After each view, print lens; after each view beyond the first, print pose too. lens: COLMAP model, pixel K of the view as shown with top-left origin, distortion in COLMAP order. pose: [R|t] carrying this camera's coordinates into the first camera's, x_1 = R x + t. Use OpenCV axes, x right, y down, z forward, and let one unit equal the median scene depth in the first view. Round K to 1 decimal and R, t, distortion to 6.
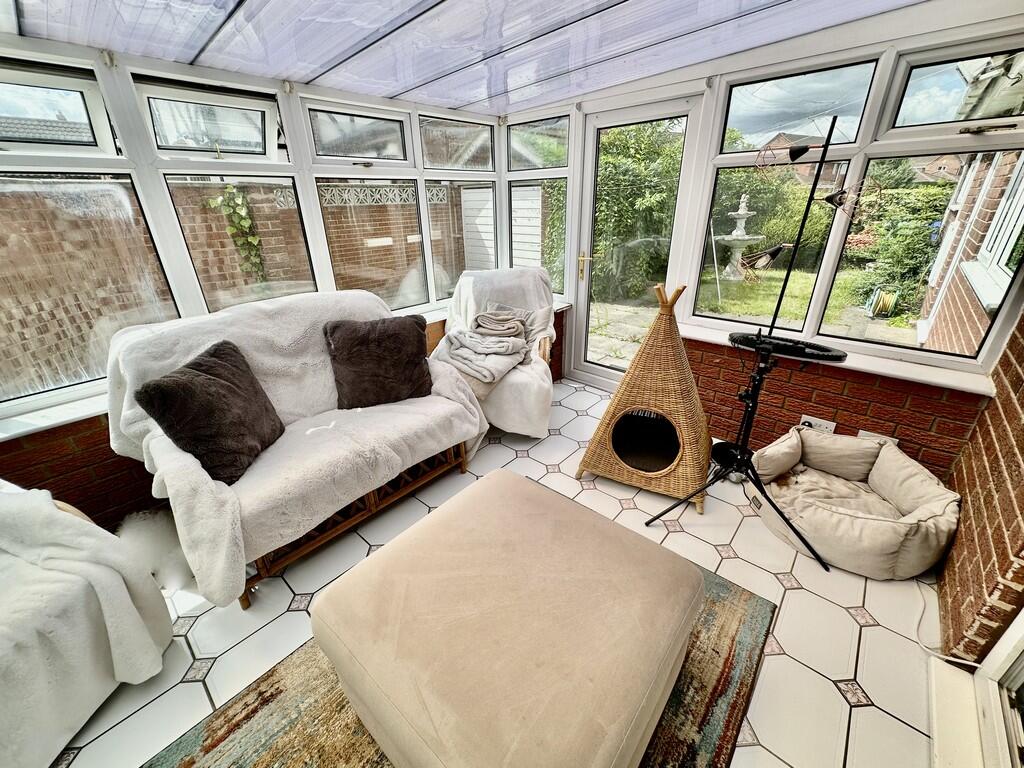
lens RADIAL K [[409.0, 0, 510.6], [0, 409.0, 382.0], [0, 0, 1]] dist [-0.000271, 0.000120]
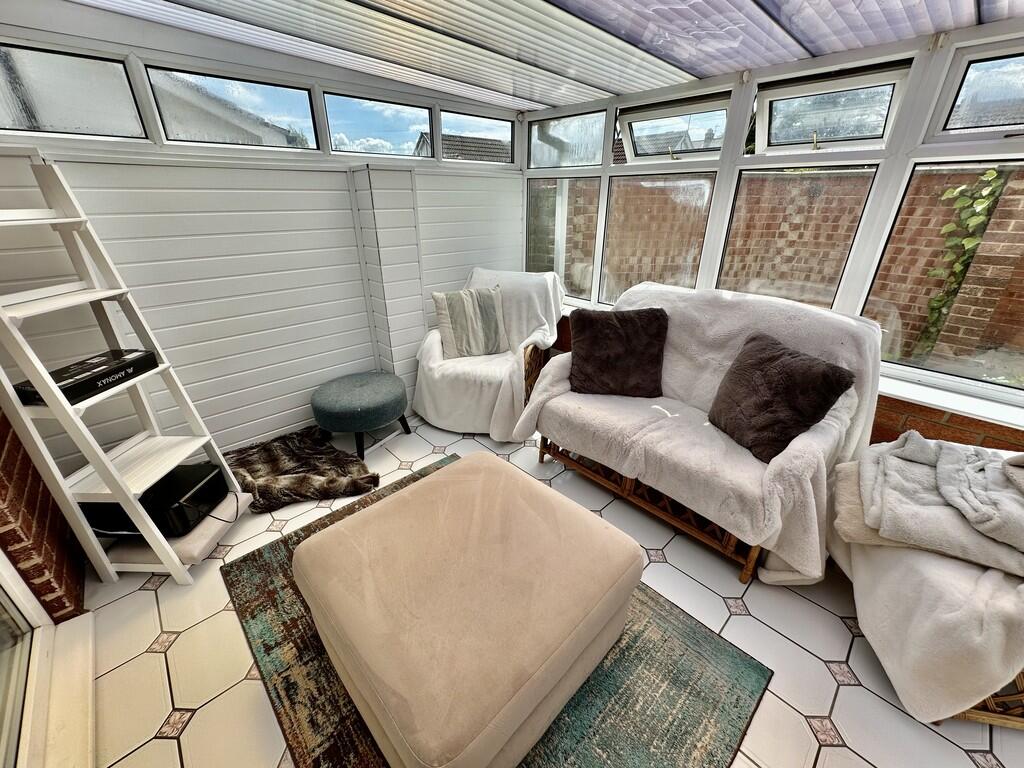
lens RADIAL K [[409.0, 0, 510.6], [0, 409.0, 382.0], [0, 0, 1]] dist [-0.000271, 0.000120]
pose [[-0.081533, 0.433345, -0.897532, 0.452934], [-0.404591, 0.808603, 0.427162, -0.222758], [0.910856, 0.397962, 0.109400, 0.455584]]
